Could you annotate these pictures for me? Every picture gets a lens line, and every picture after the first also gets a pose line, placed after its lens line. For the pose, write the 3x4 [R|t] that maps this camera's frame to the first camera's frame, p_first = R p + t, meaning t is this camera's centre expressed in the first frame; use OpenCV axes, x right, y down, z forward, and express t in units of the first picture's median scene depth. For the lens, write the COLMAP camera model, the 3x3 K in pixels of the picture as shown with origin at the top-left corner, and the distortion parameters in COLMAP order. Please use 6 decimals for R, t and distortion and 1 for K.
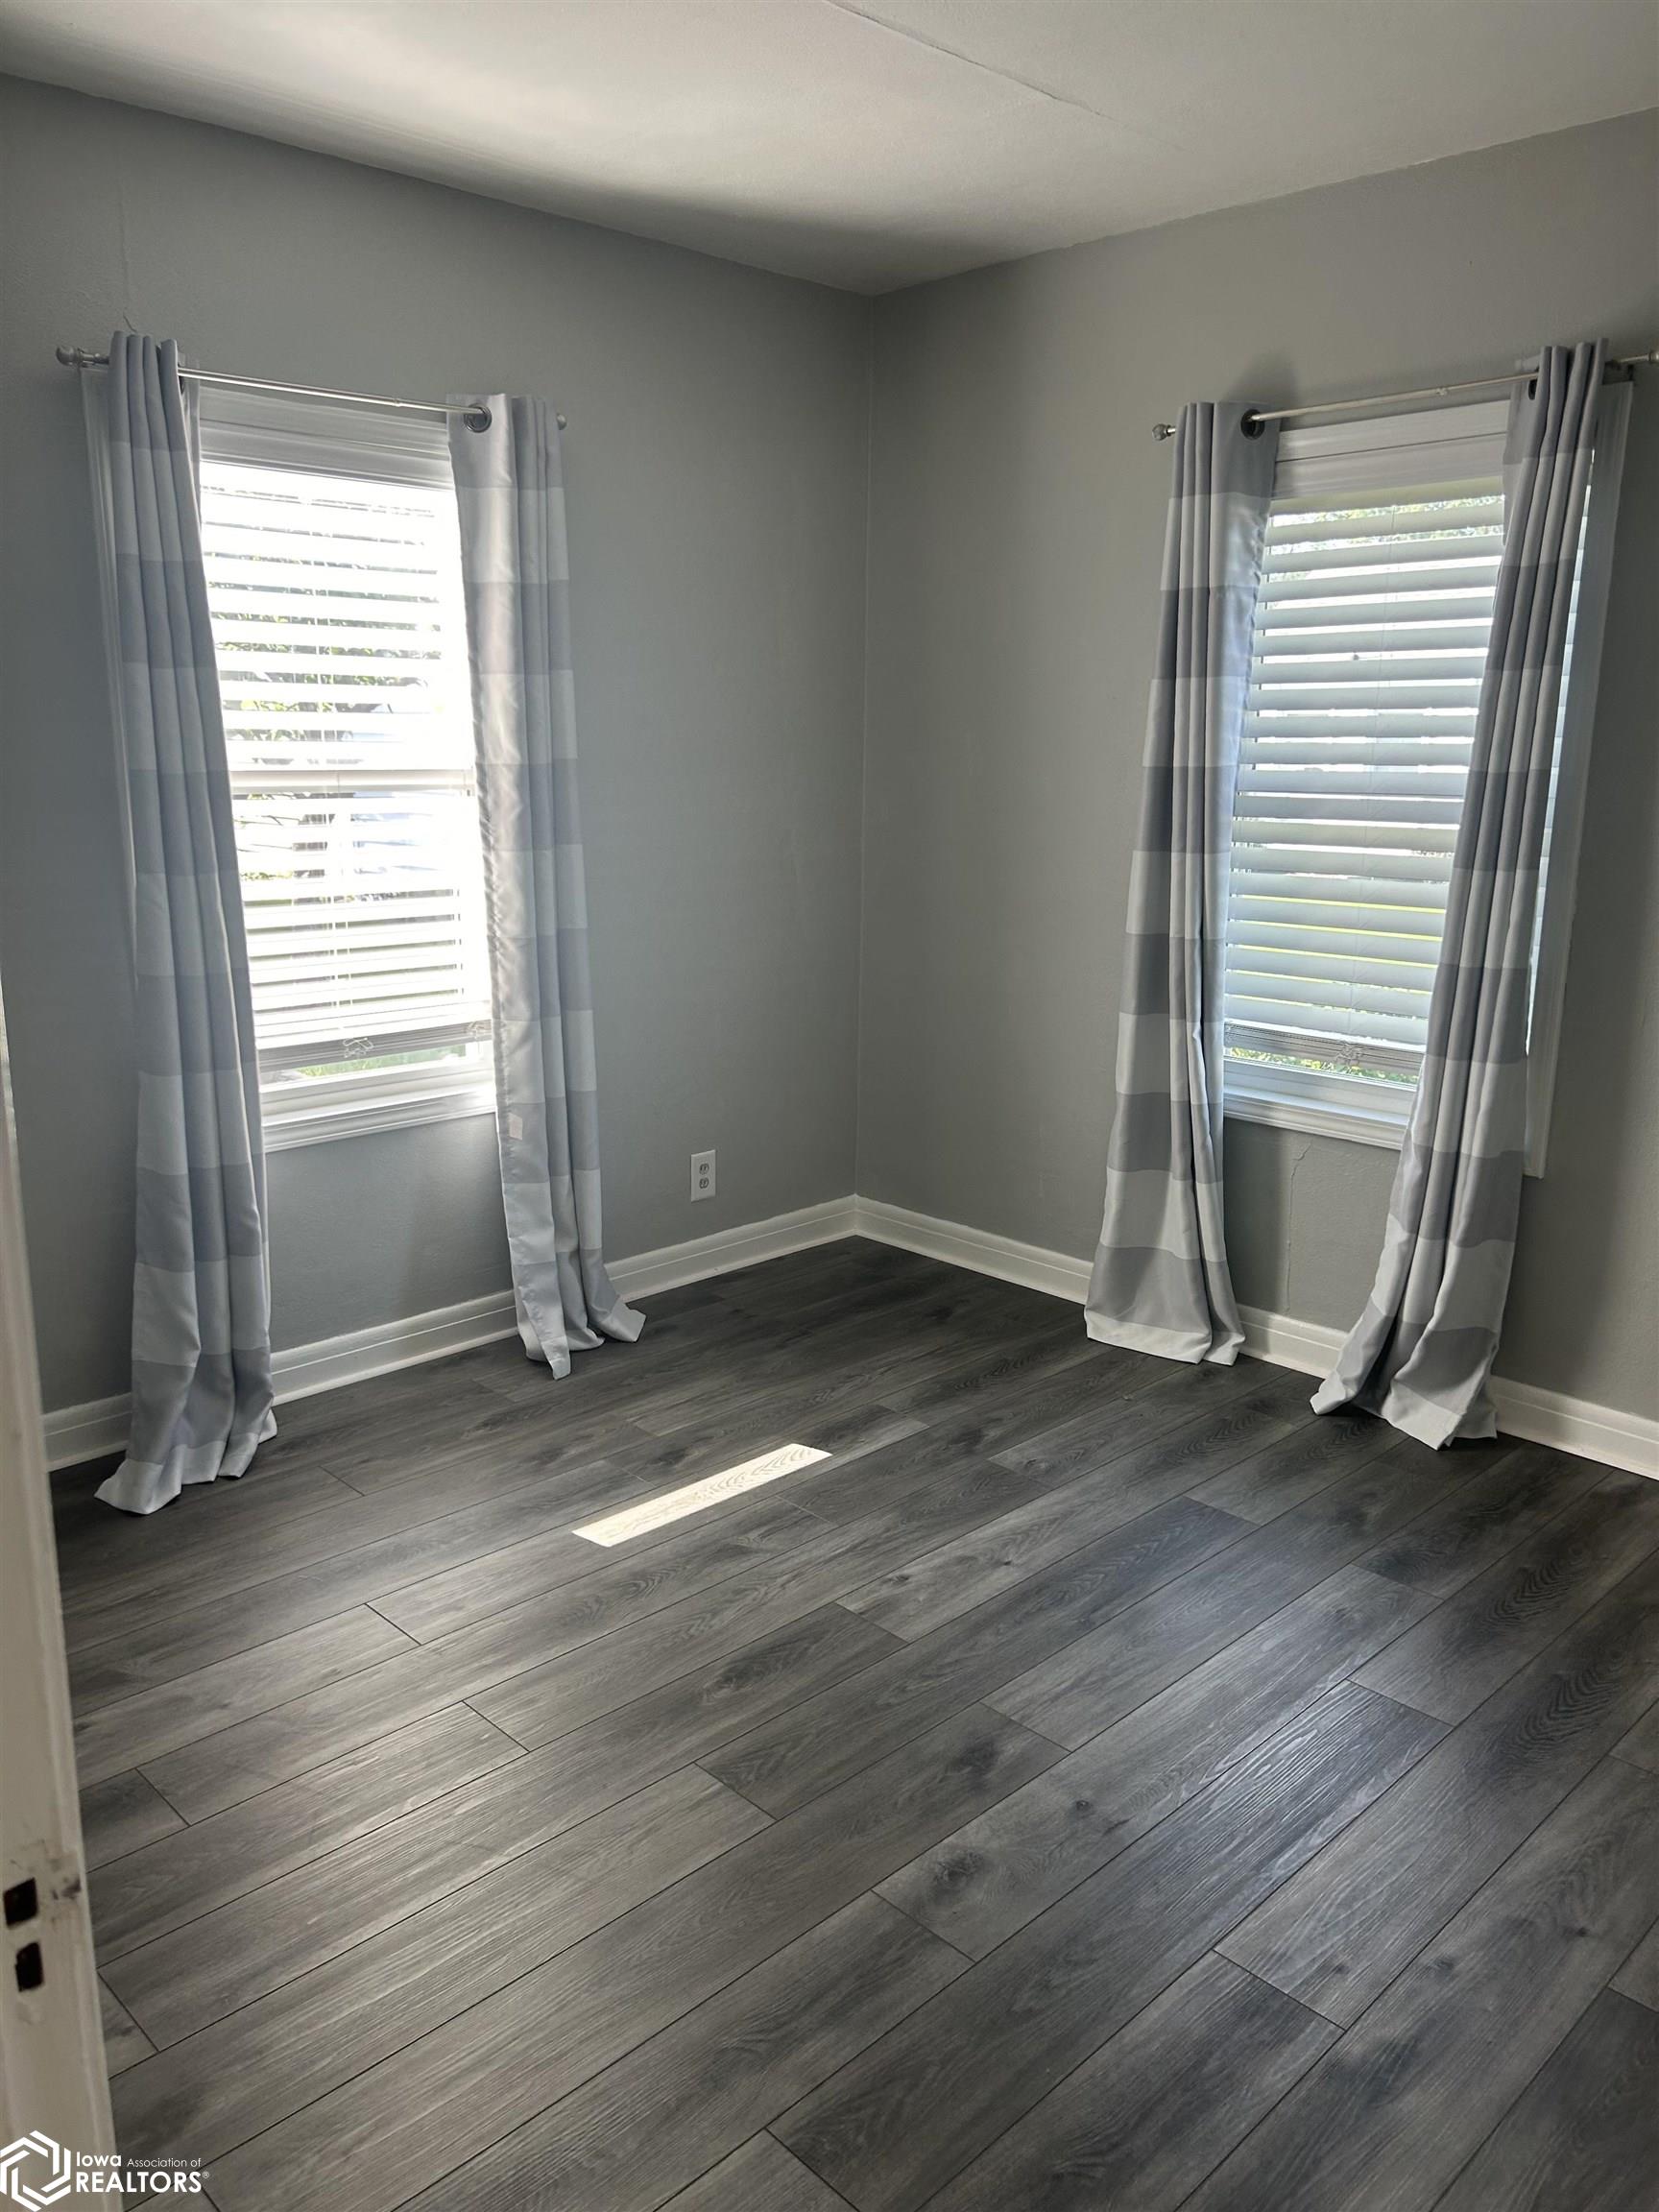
lens RADIAL K [[1655.3, 0, 812.9], [0, 1655.3, 1103.9], [0, 0, 1]] dist [0.058122, -0.077237]
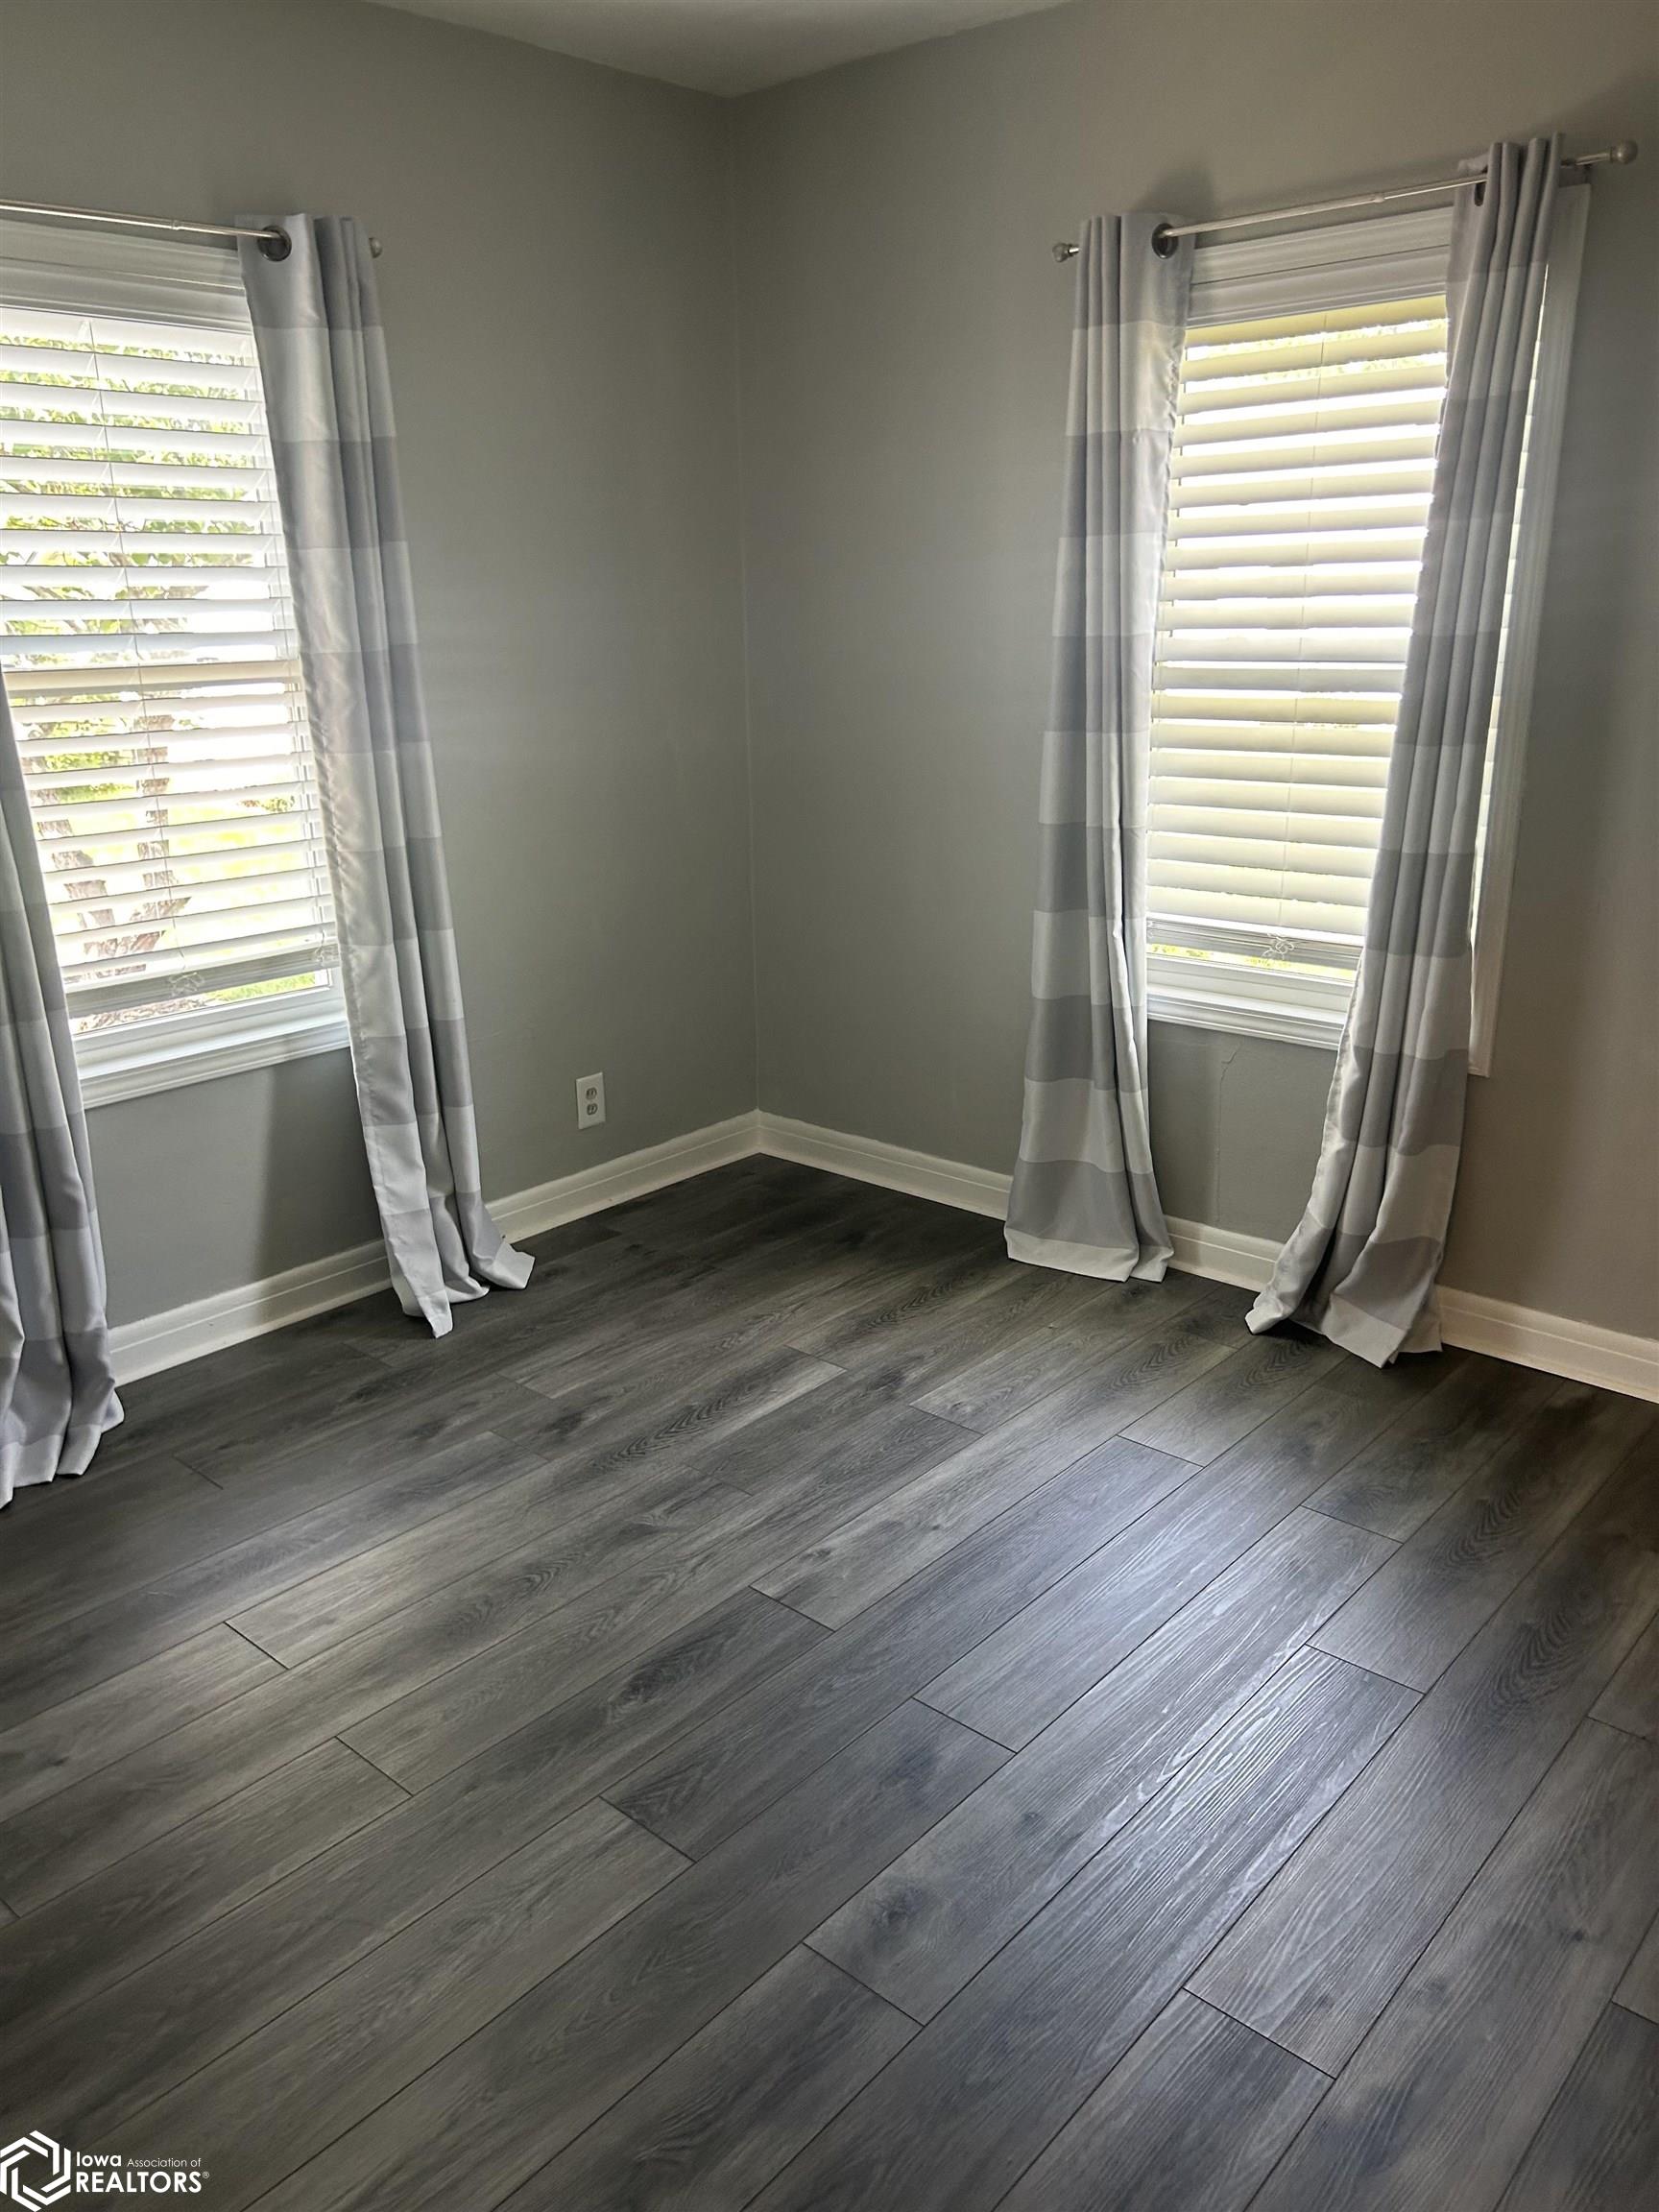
lens RADIAL K [[1656.7, 0, 834.6], [0, 1656.7, 1118.1], [0, 0, 1]] dist [0.046569, -0.067567]
pose [[0.996568, -0.046583, 0.068420, 0.008063], [0.040625, 0.995464, 0.086031, -0.030268], [-0.072118, -0.082956, 0.993940, 0.104932]]
